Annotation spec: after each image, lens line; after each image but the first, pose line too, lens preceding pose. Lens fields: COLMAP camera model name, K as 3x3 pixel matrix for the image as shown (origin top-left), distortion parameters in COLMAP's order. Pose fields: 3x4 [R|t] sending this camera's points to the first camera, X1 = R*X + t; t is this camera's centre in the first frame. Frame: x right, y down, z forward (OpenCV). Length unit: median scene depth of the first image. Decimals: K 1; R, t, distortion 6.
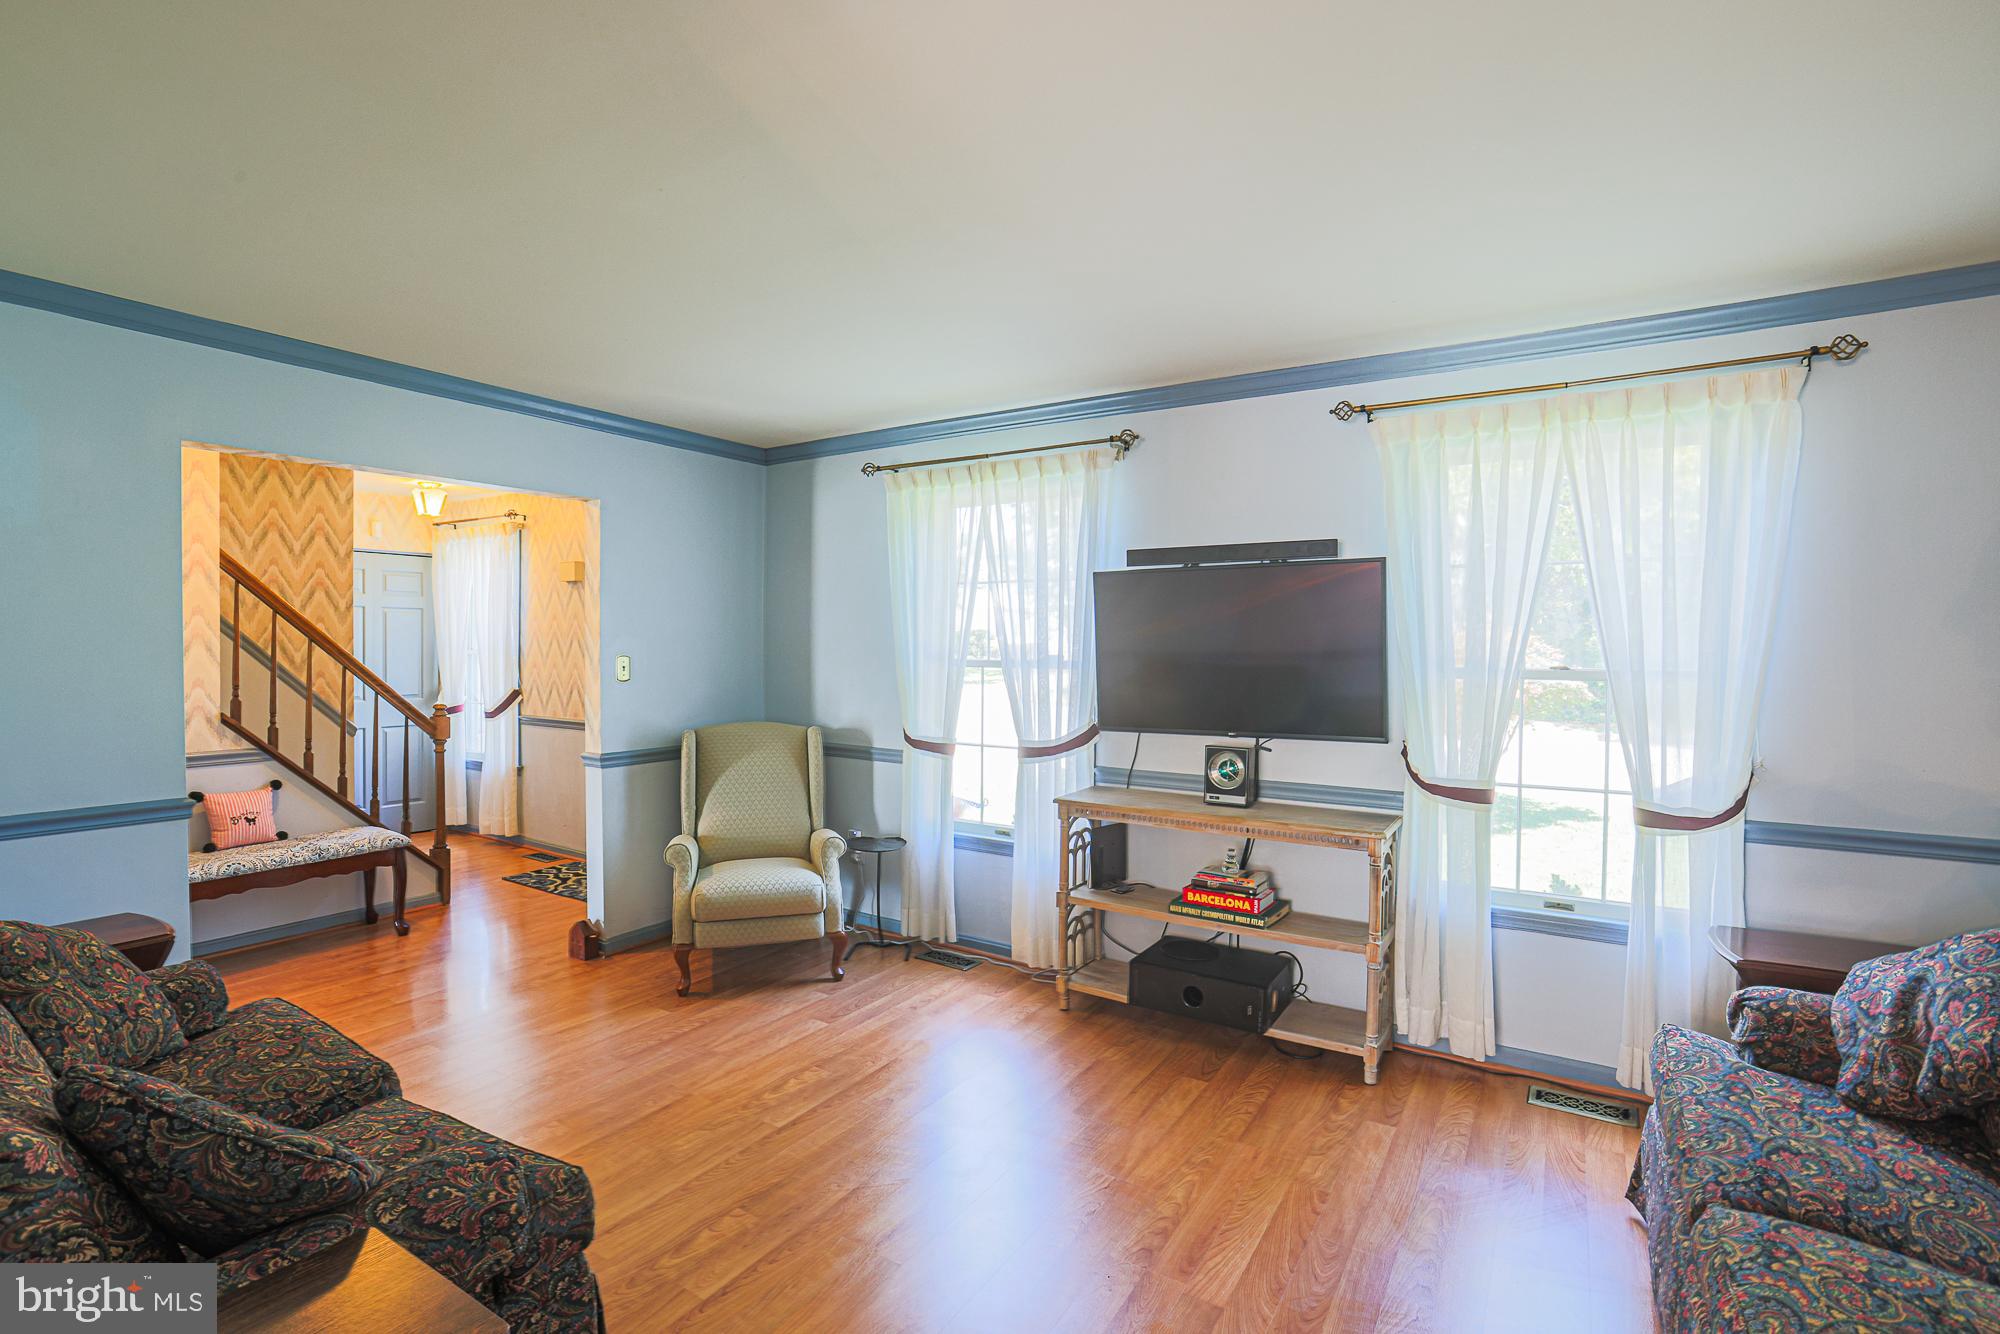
lens RADIAL K [[927.4, 0, 1000.0], [0, 927.4, 667.0], [0, 0, 1]] dist [-0.023492, 0.000355]
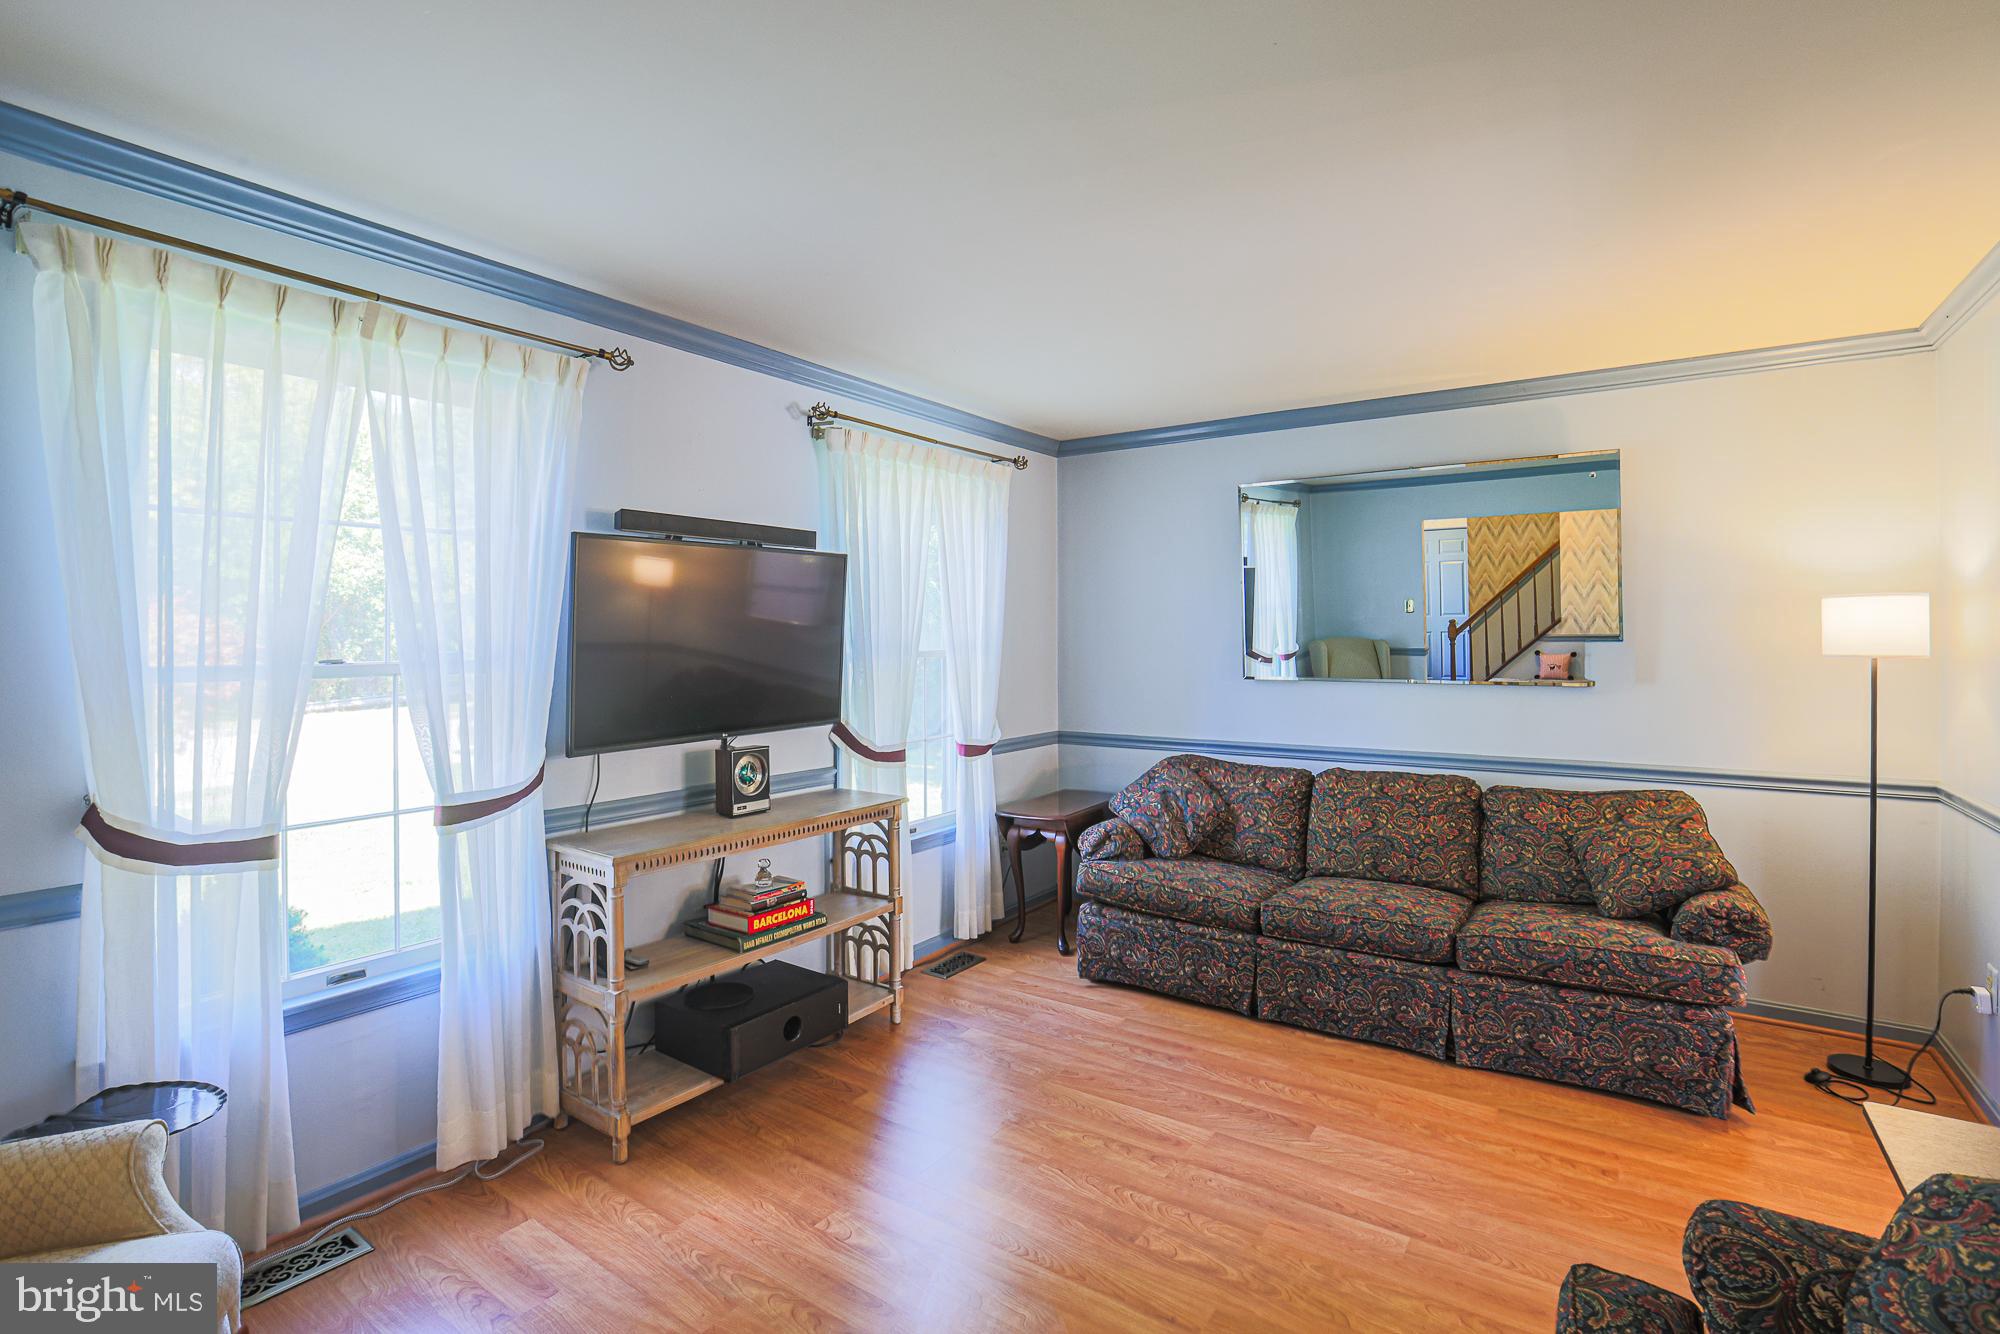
lens RADIAL K [[903.7, 0, 1025.0], [0, 903.7, 632.0], [0, 0, 1]] dist [-0.026716, 0.001359]
pose [[0.047660, -0.001050, 0.998863, -0.606302], [0.028124, 0.999604, -0.000291, -0.018708], [-0.998468, 0.028106, 0.047671, 0.679468]]
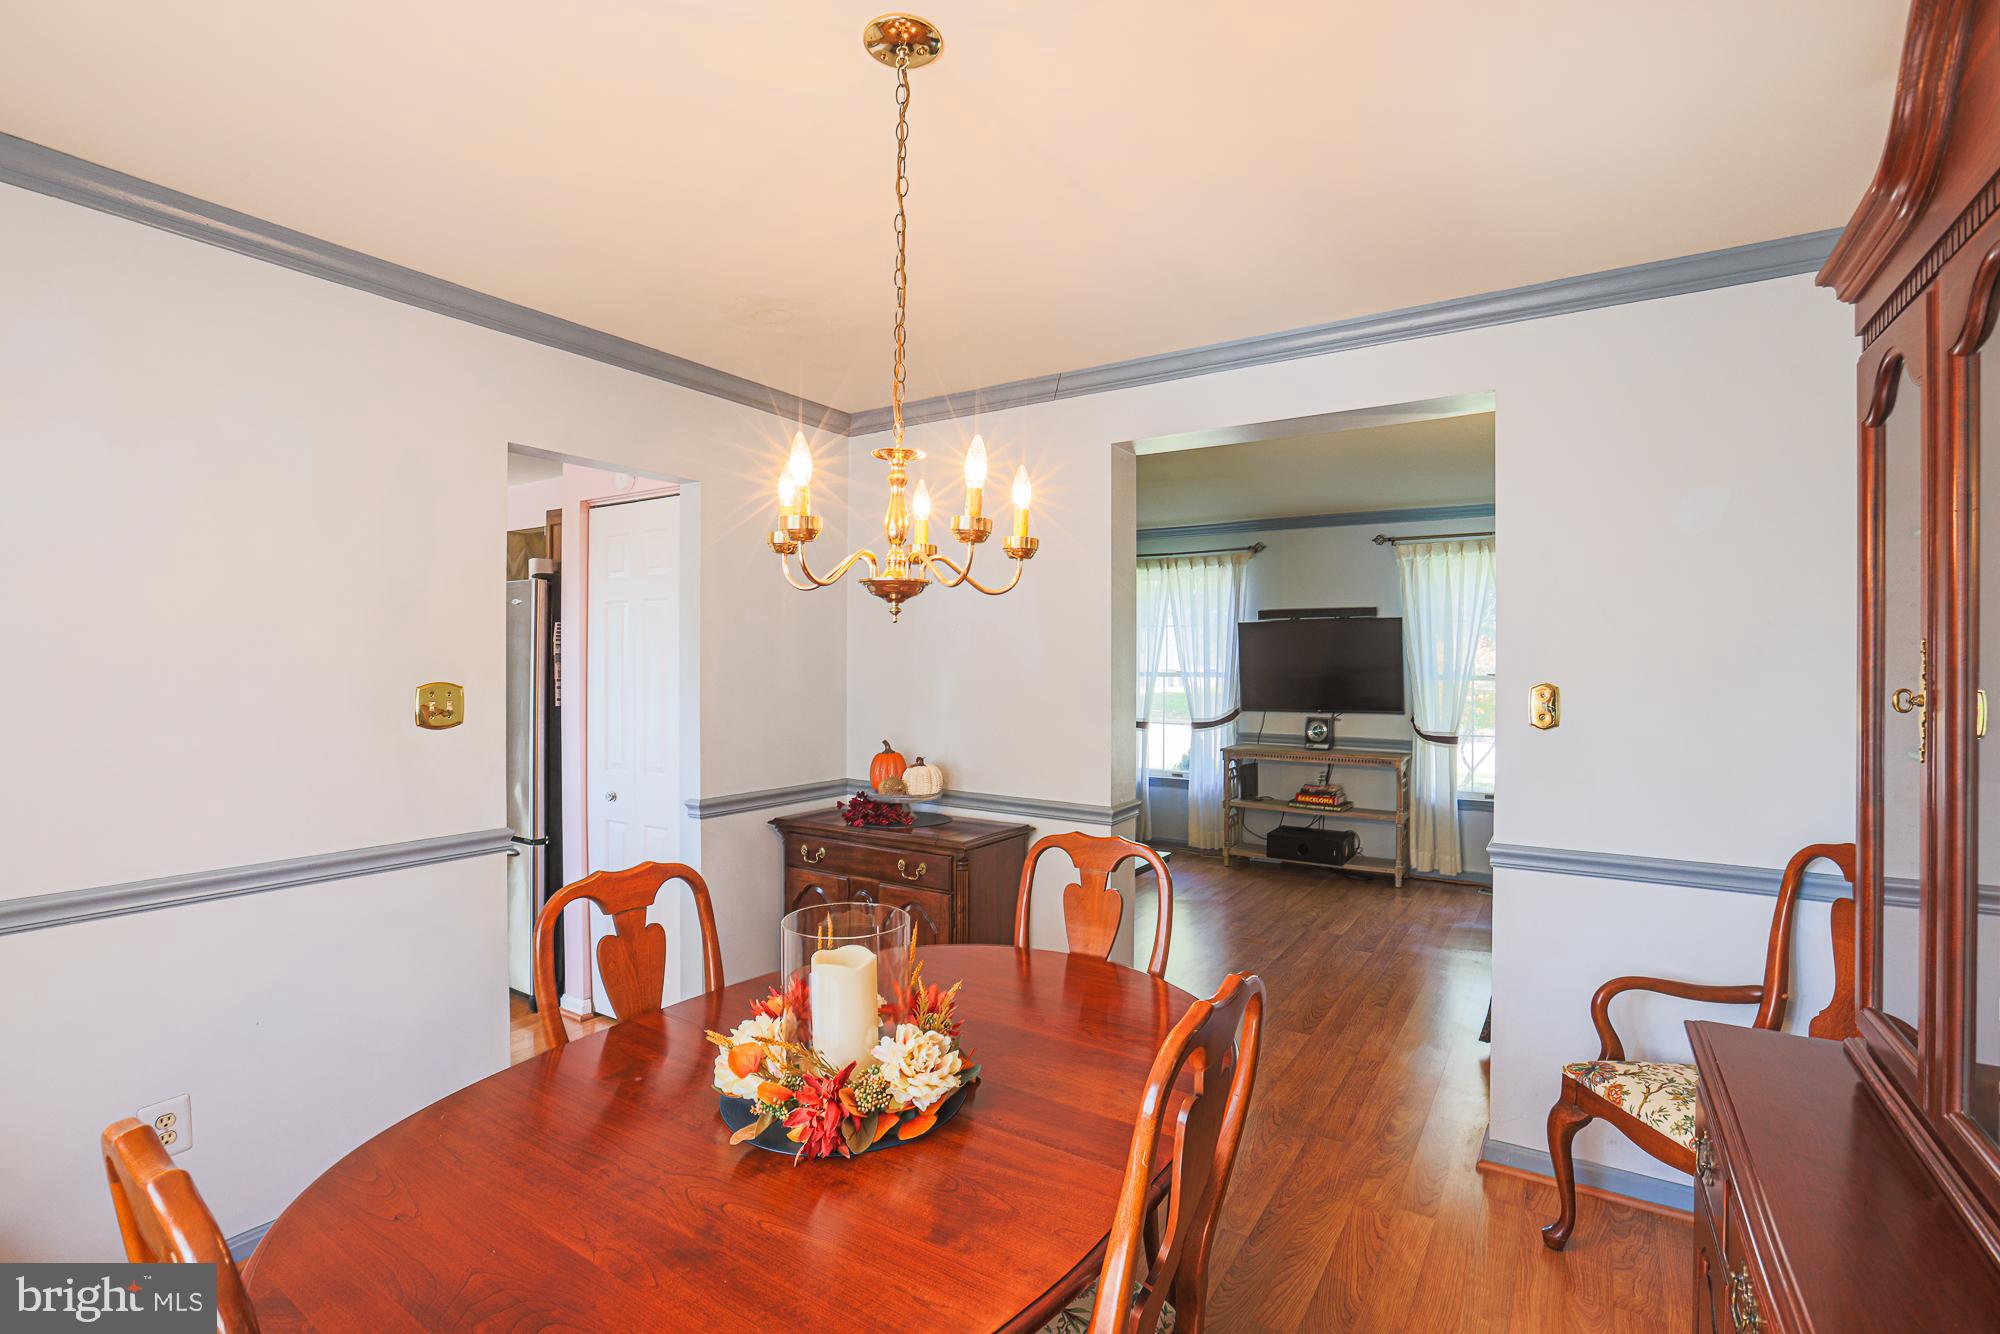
lens RADIAL K [[933.6, 0, 1000.0], [0, 933.6, 671.1], [0, 0, 1]] dist [-0.051187, 0.022426]
pose [[0.999903, -0.010039, -0.009617, -0.364983], [0.009972, 0.999926, -0.006968, -0.000679], [0.009687, 0.006871, 0.999929, -0.847559]]
